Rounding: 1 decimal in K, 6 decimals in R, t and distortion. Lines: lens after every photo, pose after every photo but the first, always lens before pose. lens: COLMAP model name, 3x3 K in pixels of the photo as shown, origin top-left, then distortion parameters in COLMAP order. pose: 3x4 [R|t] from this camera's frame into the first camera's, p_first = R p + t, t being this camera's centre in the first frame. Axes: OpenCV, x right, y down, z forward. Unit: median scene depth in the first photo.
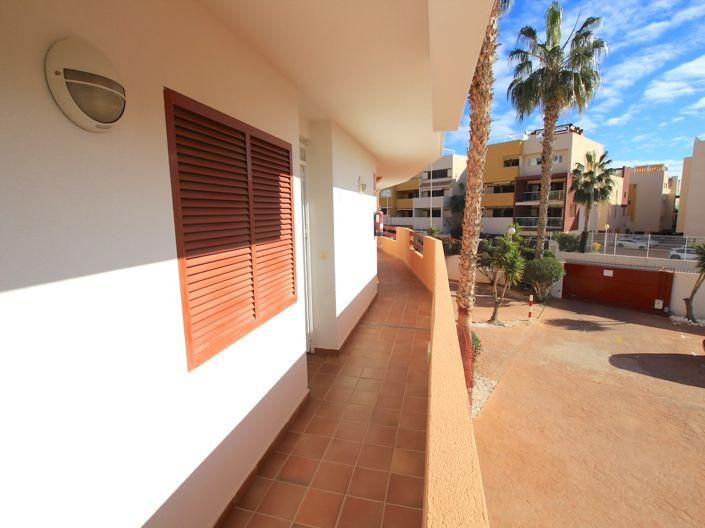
lens RADIAL K [[333.4, 0, 355.8], [0, 333.4, 262.5], [0, 0, 1]] dist [-0.022687, 0.000193]
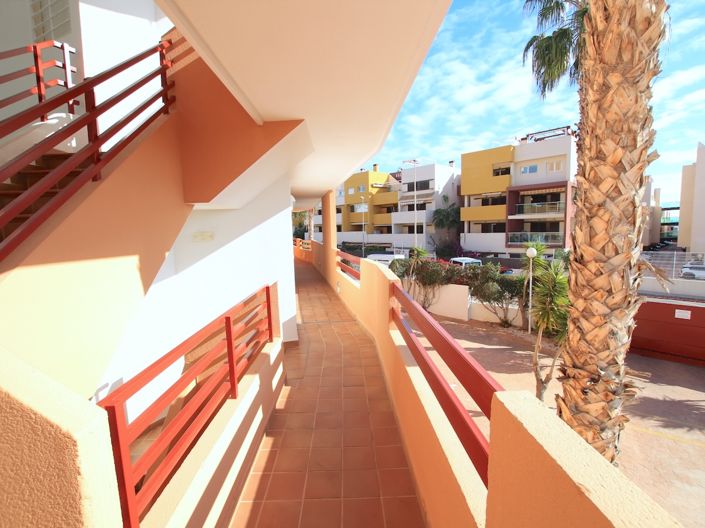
lens RADIAL K [[333.4, 0, 355.8], [0, 333.4, 262.5], [0, 0, 1]] dist [-0.022687, 0.000193]
pose [[0.998087, -0.016784, 0.059505, 0.024435], [0.019742, 0.998581, -0.049466, -0.021648], [-0.058590, 0.050546, 0.997002, 0.148836]]
